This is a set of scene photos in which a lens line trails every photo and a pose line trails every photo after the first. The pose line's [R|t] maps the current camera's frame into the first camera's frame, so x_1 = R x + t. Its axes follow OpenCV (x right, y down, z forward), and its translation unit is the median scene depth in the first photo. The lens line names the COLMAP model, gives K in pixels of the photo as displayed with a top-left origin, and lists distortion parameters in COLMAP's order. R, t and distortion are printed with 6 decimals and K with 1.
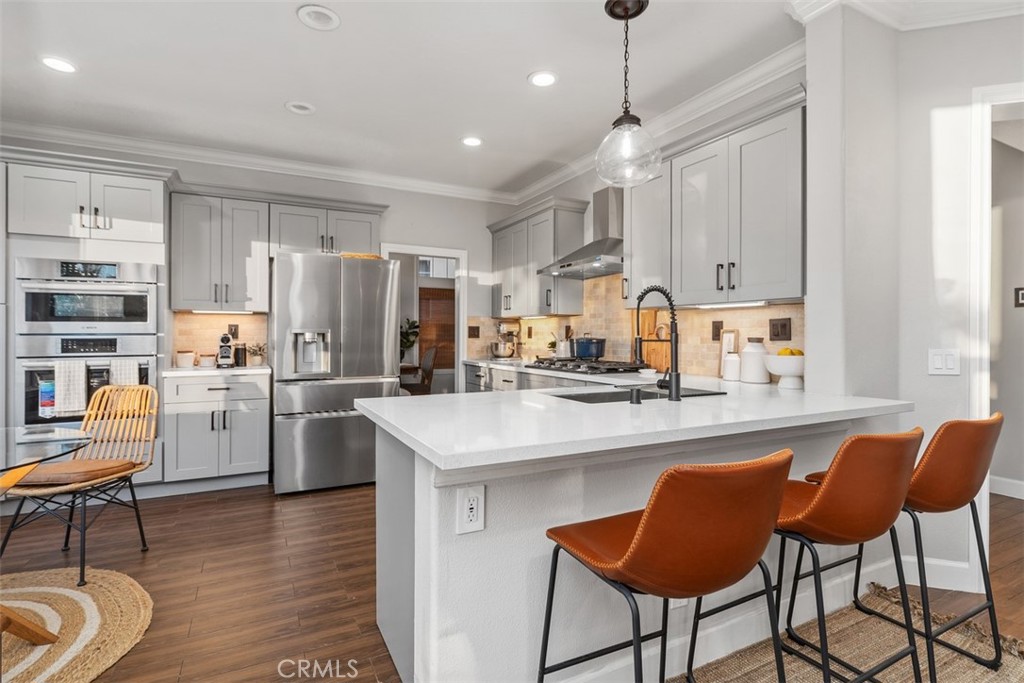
lens RADIAL K [[499.6, 0, 509.9], [0, 499.6, 338.0], [0, 0, 1]] dist [-0.003041, 0.000139]
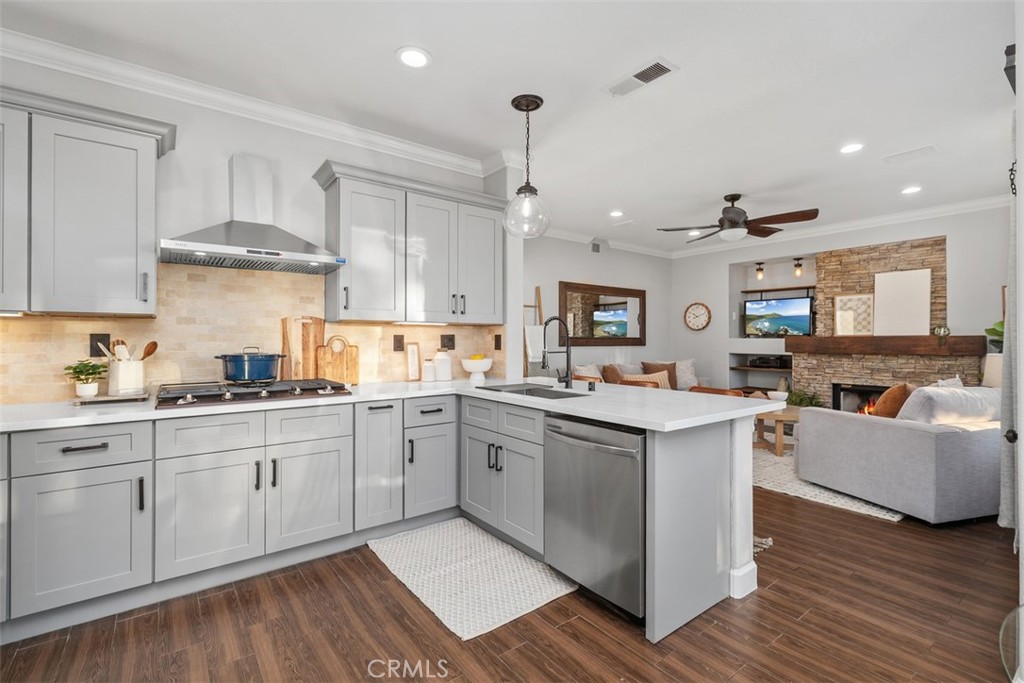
lens RADIAL K [[462.9, 0, 509.0], [0, 462.9, 336.2], [0, 0, 1]] dist [0.002738, 0.000321]
pose [[-0.169357, 0.001553, 0.985554, -0.619655], [0.003368, 0.999994, -0.000997, -0.024714], [-0.985549, 0.003150, -0.169361, 0.785654]]
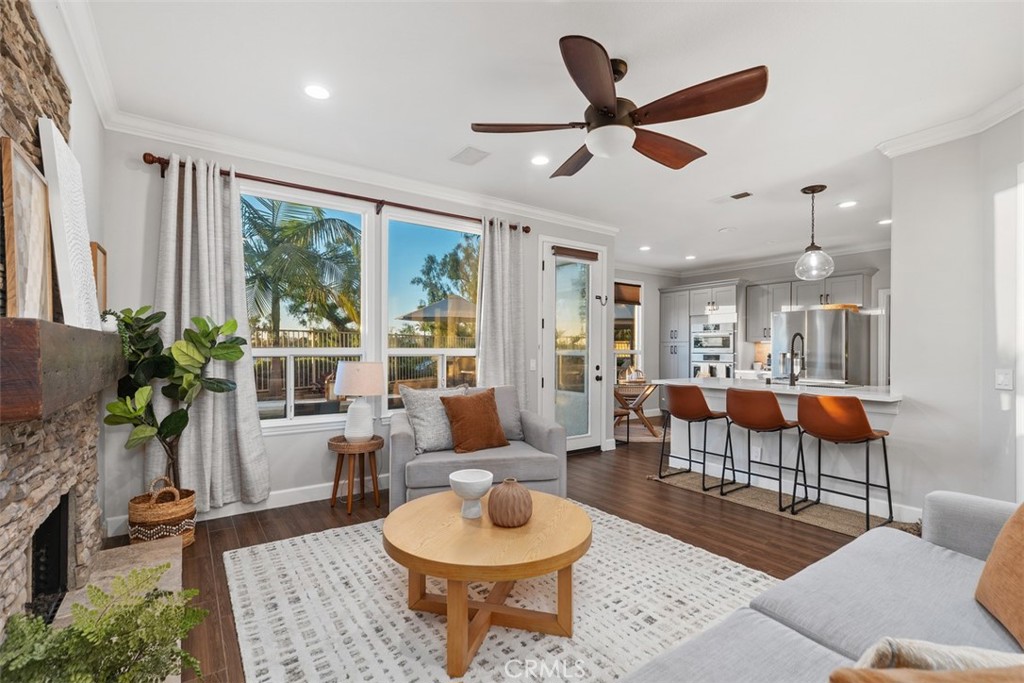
lens RADIAL K [[461.0, 0, 510.8], [0, 461.0, 350.4], [0, 0, 1]] dist [0.002429, -0.000140]
pose [[0.137852, 0.000968, -0.990452, 1.183858], [-0.009387, 0.999956, -0.000330, -0.010114], [0.990408, 0.009343, 0.137855, -0.277963]]
